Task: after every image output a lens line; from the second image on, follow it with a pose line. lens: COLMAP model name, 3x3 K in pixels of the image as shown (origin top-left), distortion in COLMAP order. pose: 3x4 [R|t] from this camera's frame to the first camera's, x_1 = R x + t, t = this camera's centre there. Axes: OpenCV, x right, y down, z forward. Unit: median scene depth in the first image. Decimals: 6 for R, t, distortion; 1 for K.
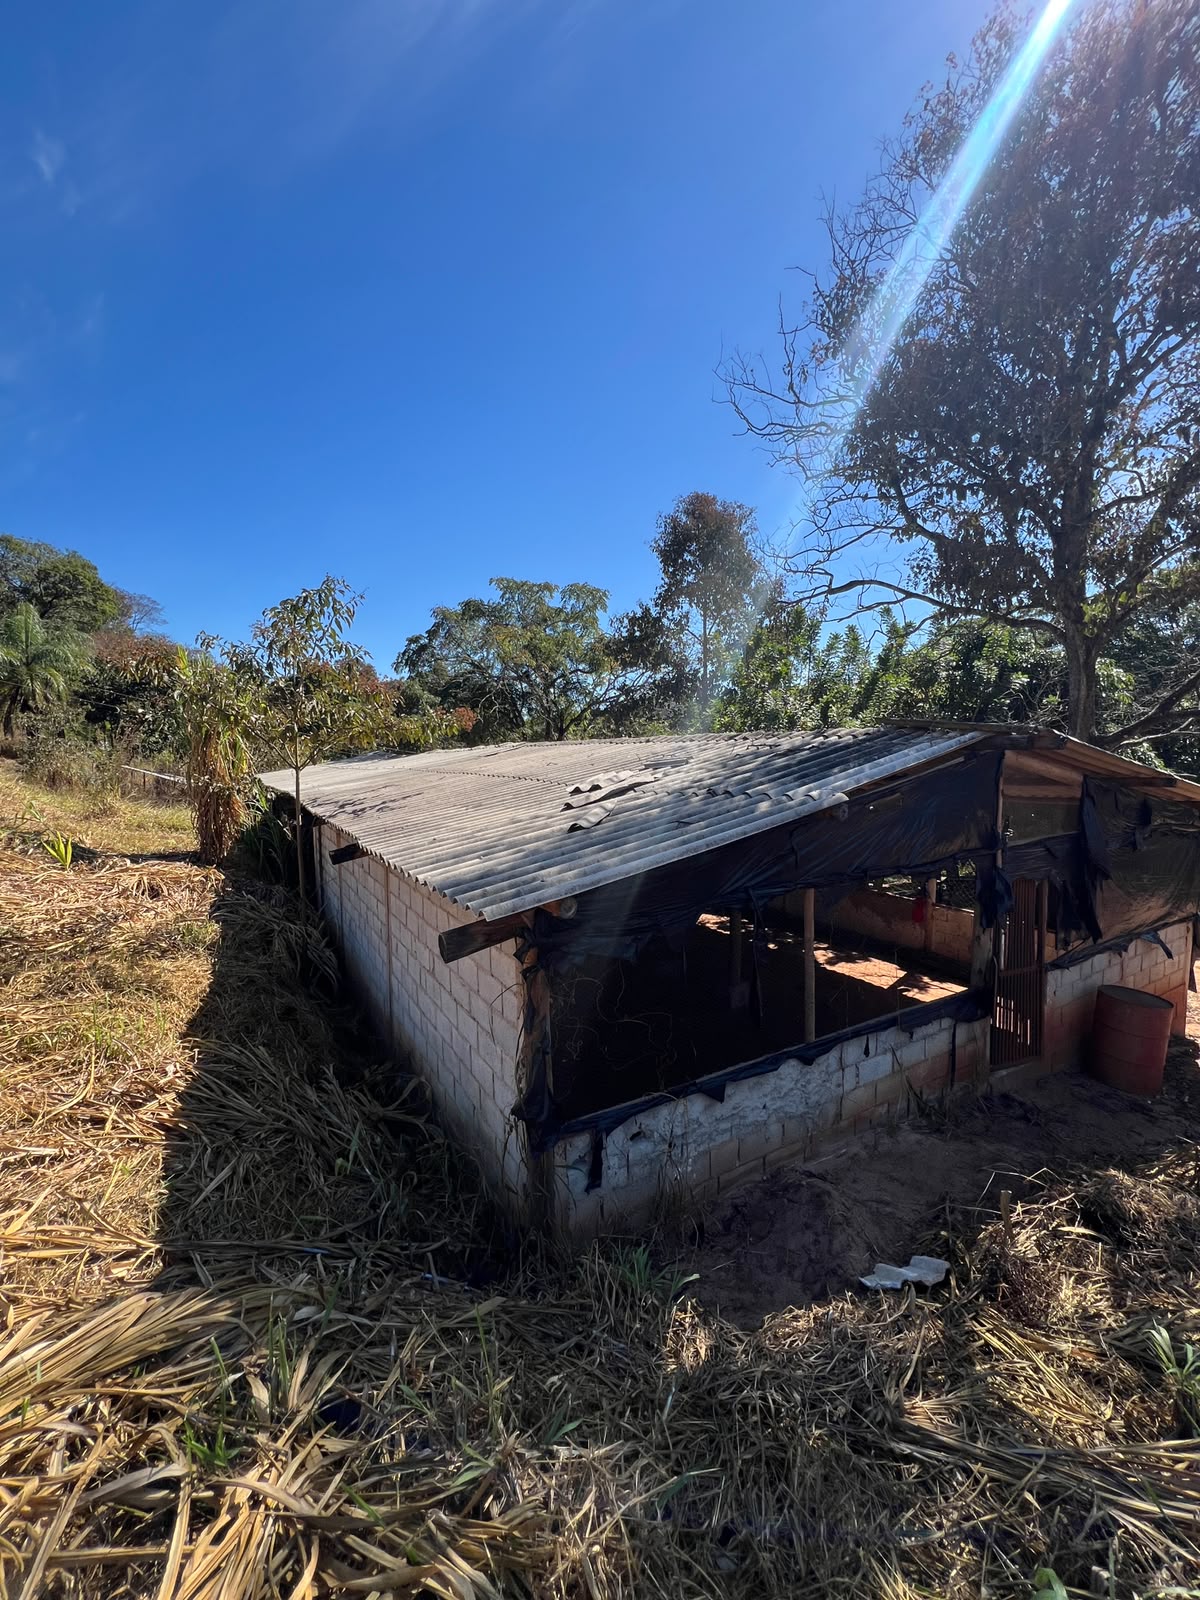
lens RADIAL K [[636.9, 0, 601.8], [0, 636.9, 798.7], [0, 0, 1]] dist [-0.001844, 0.000870]
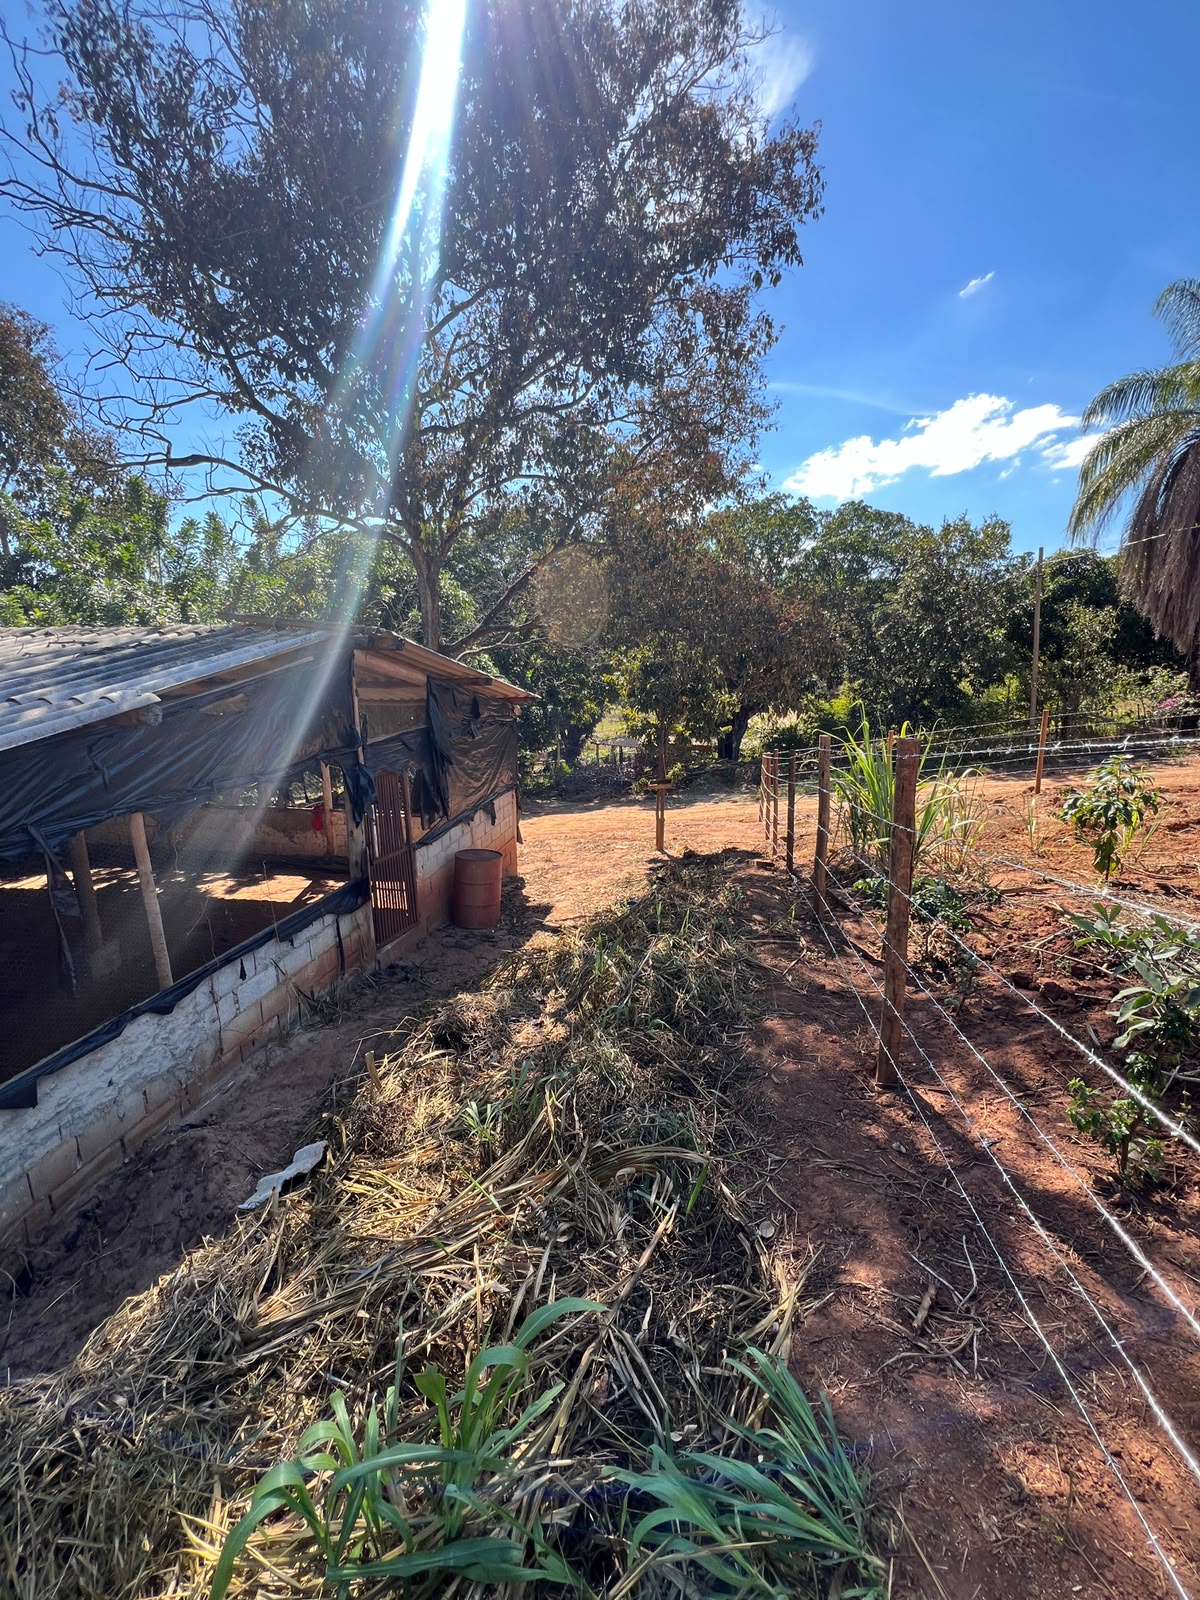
lens RADIAL K [[636.9, 0, 601.8], [0, 636.9, 798.7], [0, 0, 1]] dist [-0.001844, 0.000870]
pose [[0.650906, -0.152428, 0.743698, 0.064466], [0.053359, 0.986398, 0.155470, 0.015636], [-0.757281, -0.061513, 0.650186, 0.004200]]
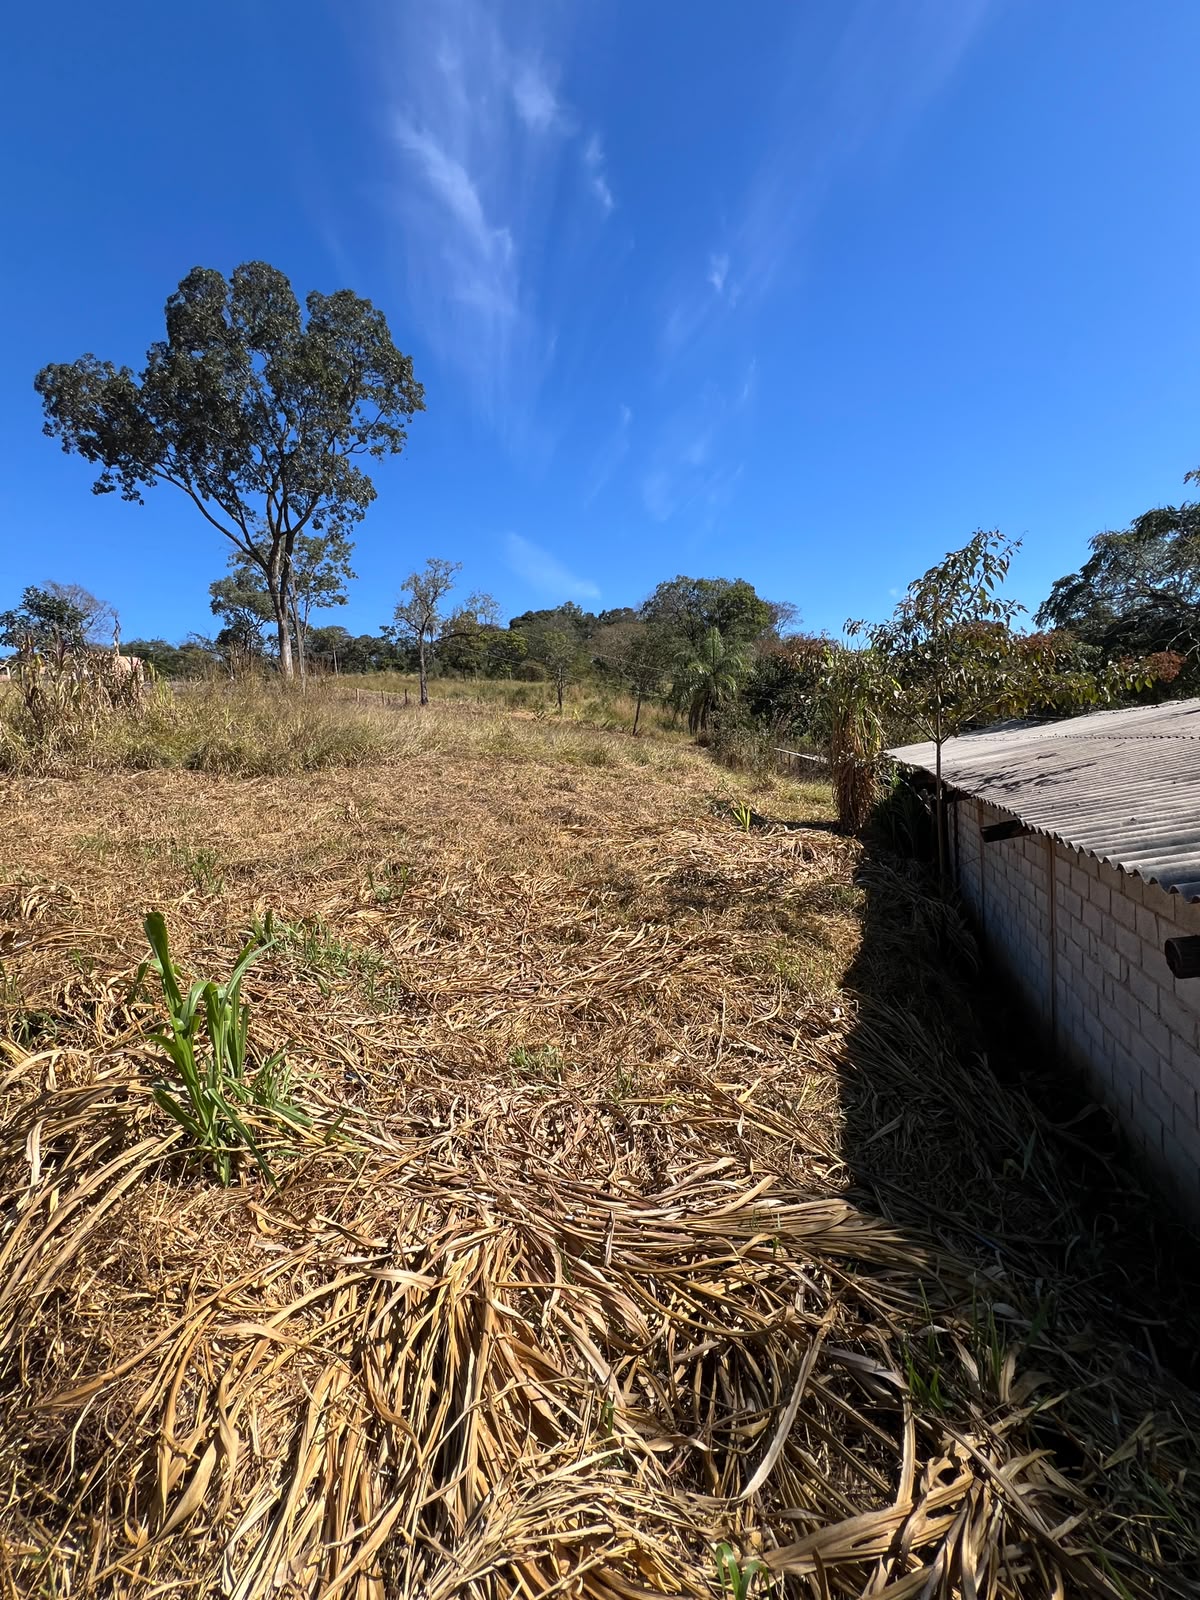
lens RADIAL K [[636.9, 0, 601.8], [0, 636.9, 798.7], [0, 0, 1]] dist [-0.001844, 0.000870]
pose [[0.619500, 0.018501, -0.784779, -0.052618], [0.011125, 0.999415, 0.032343, 0.004543], [0.784918, -0.028768, 0.618932, -0.018231]]
